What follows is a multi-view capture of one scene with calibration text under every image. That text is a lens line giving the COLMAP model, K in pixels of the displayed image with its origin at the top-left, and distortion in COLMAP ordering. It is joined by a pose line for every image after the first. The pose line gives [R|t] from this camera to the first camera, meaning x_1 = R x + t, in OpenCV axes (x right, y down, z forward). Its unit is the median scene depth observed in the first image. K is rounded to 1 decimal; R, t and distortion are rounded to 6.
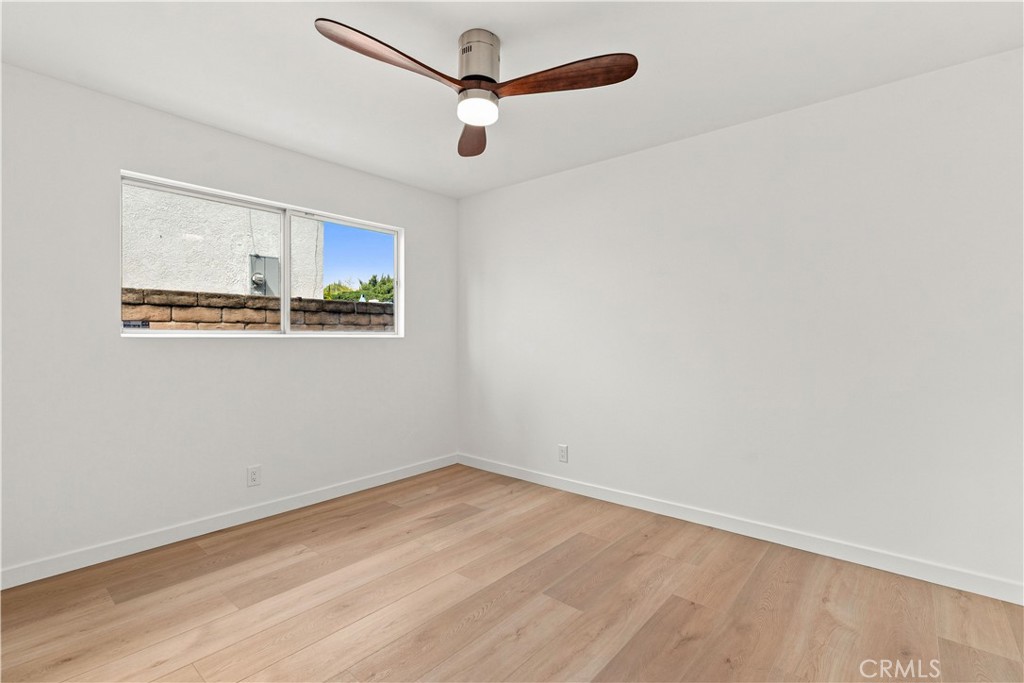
lens RADIAL K [[469.4, 0, 512.9], [0, 469.4, 328.2], [0, 0, 1]] dist [0.000587, -0.000017]
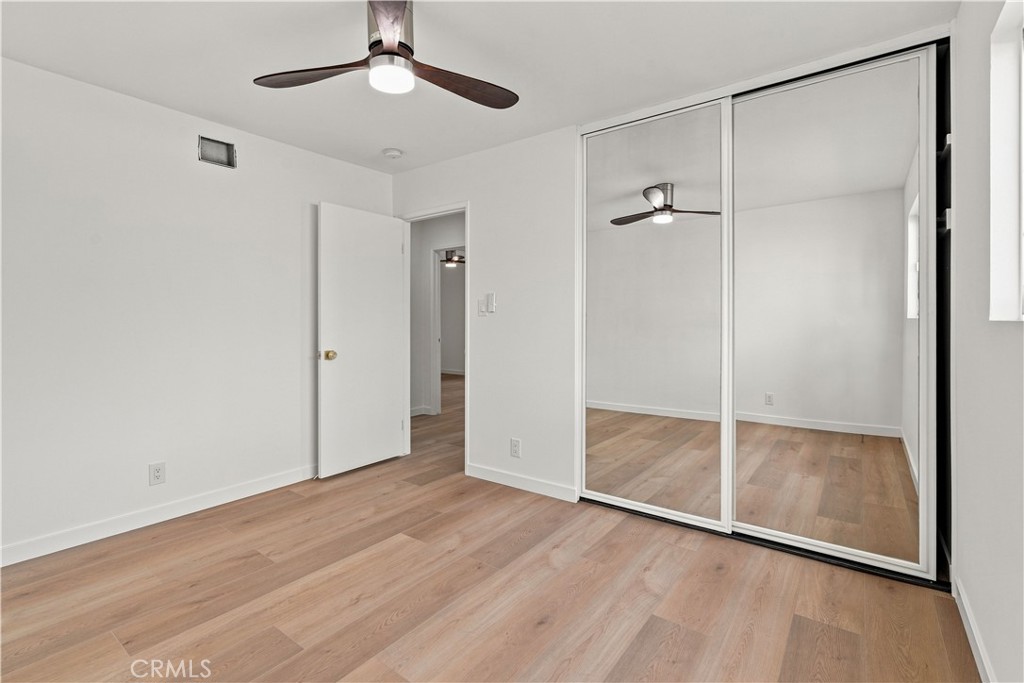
lens RADIAL K [[469.4, 0, 512.9], [0, 469.4, 328.2], [0, 0, 1]] dist [0.000587, -0.000017]
pose [[-0.997690, 0.001229, -0.067918, -0.252574], [0.001897, 0.999951, -0.009767, 0.043634], [0.067903, -0.009873, -0.997643, 1.971552]]
